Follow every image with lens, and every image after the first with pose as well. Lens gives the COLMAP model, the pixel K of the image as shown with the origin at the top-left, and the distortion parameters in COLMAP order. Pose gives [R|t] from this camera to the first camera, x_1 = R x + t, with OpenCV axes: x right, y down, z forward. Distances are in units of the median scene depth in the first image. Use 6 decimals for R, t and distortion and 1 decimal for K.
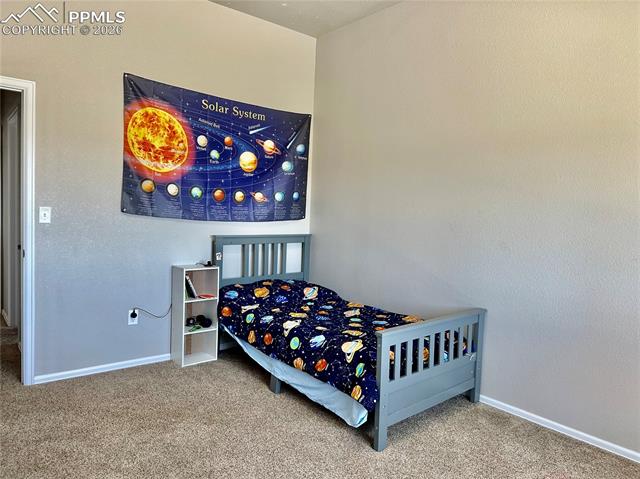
lens RADIAL K [[448.5, 0, 320.0], [0, 448.5, 239.5], [0, 0, 1]] dist [0.070003, -0.101859]
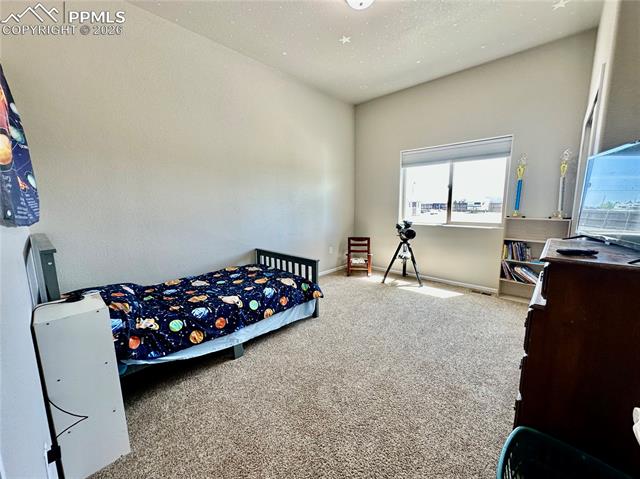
lens RADIAL K [[251.3, 0, 320.0], [0, 251.3, 239.5], [0, 0, 1]] dist [-0.000411, 0.000477]
pose [[-0.151794, -0.177408, 0.972360, -0.723913], [0.056891, 0.980561, 0.187785, -0.072279], [-0.986773, 0.083824, -0.138751, 0.873566]]
